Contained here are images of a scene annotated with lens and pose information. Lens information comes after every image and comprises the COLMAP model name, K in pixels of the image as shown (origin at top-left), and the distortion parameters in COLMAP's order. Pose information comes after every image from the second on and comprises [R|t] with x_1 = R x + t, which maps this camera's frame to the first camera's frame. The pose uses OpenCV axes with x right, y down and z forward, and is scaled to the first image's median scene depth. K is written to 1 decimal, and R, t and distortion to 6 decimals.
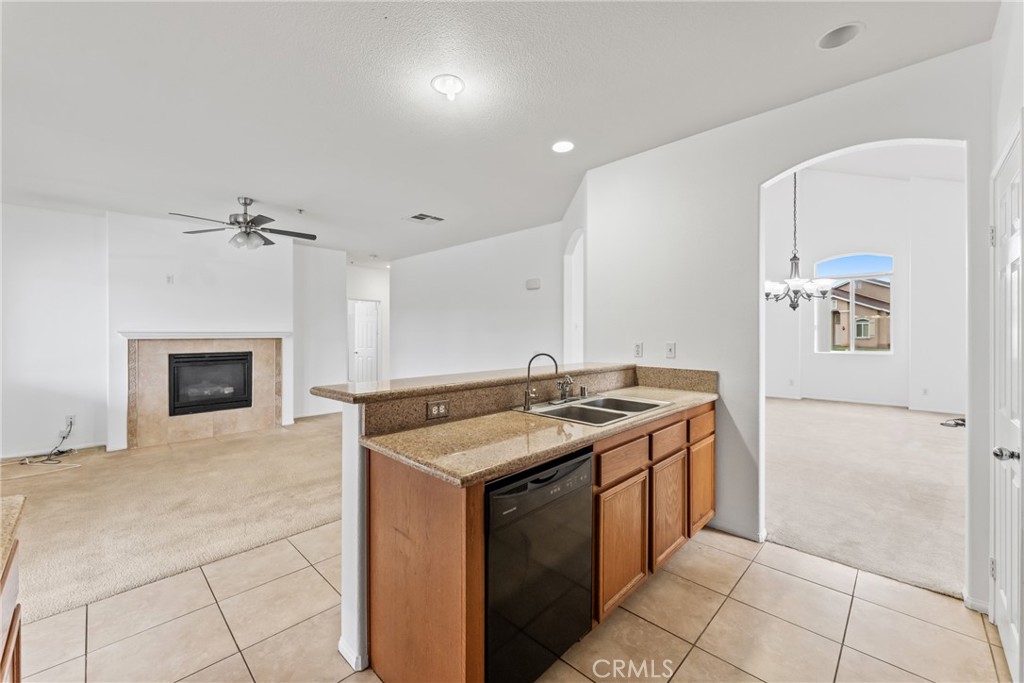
lens RADIAL K [[409.5, 0, 511.5], [0, 409.5, 333.6], [0, 0, 1]] dist [-0.000267, -0.000311]
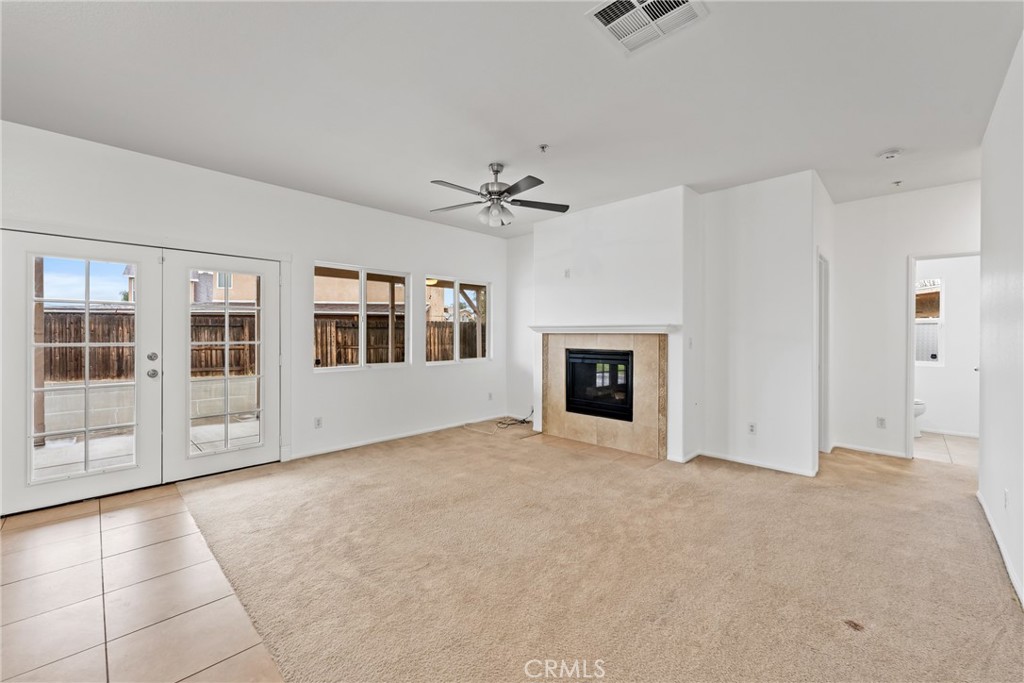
lens RADIAL K [[409.5, 0, 510.7], [0, 409.5, 331.2], [0, 0, 1]] dist [-0.000267, -0.000311]
pose [[-0.007813, -0.005404, -0.999955, 0.153036], [-0.003561, 0.999979, -0.005376, 0.013122], [0.999963, 0.003519, -0.007833, 0.823662]]
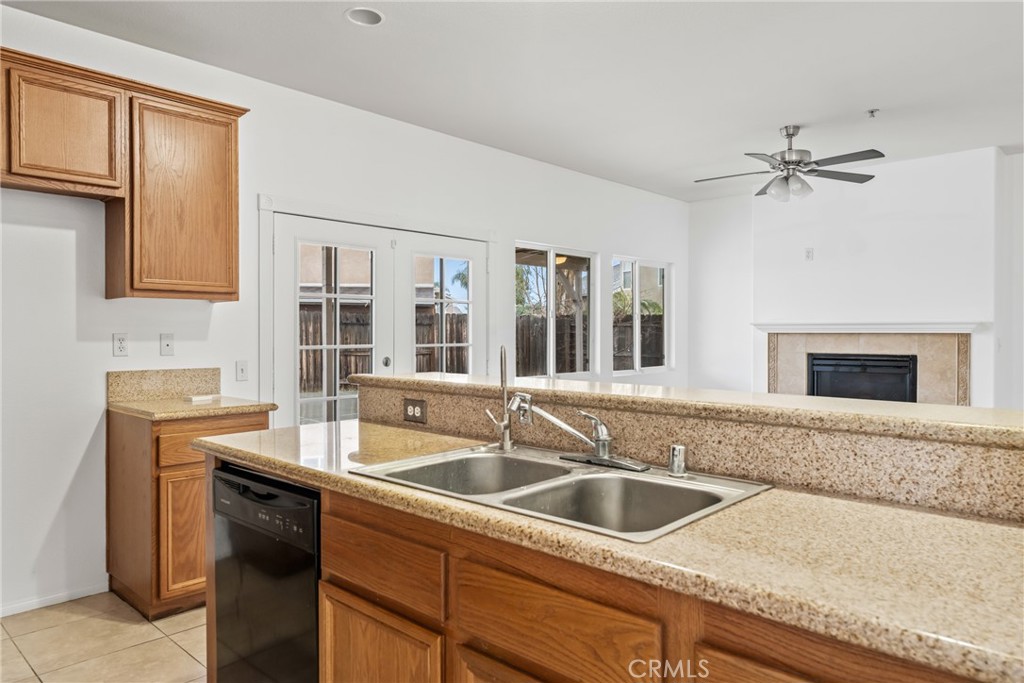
lens RADIAL K [[678.3, 0, 513.6], [0, 678.3, 335.0], [0, 0, 1]] dist [0.007967, 0.000641]
pose [[0.018197, 0.003438, -0.999829, 0.385758], [-0.003188, 0.999989, 0.003380, 0.013465], [0.999829, 0.003126, 0.018208, 0.409082]]
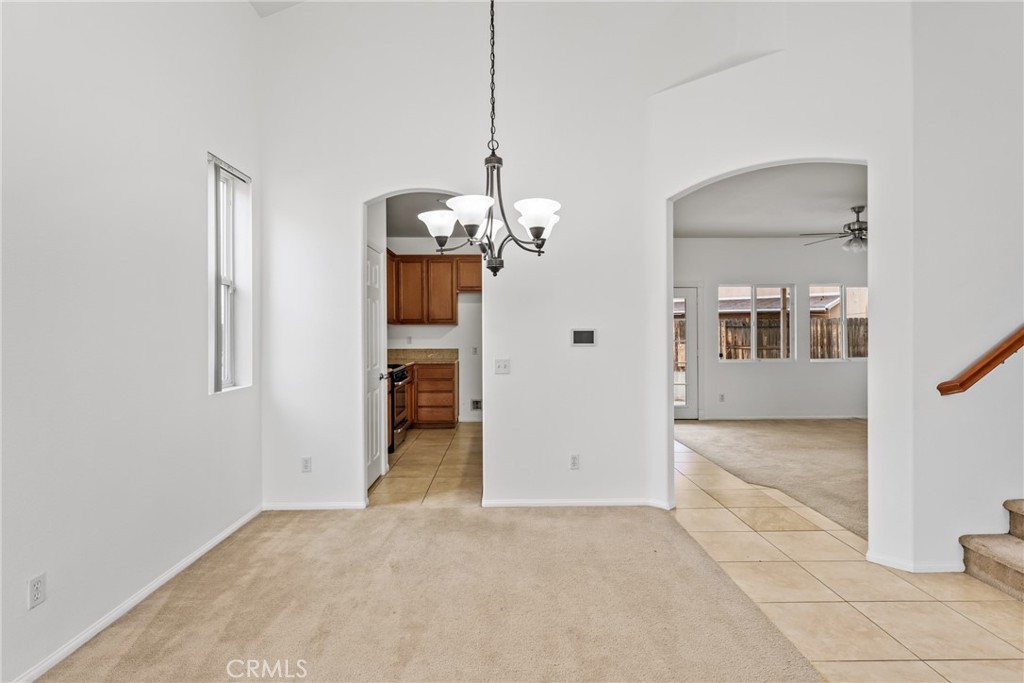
lens RADIAL K [[526.8, 0, 509.6], [0, 526.8, 332.9], [0, 0, 1]] dist [0.005932, 0.000452]
pose [[-0.709601, 0.003585, -0.704594, 0.820965], [0.003699, 0.999992, 0.001363, 0.004770], [0.704594, -0.001639, -0.709609, 1.072060]]
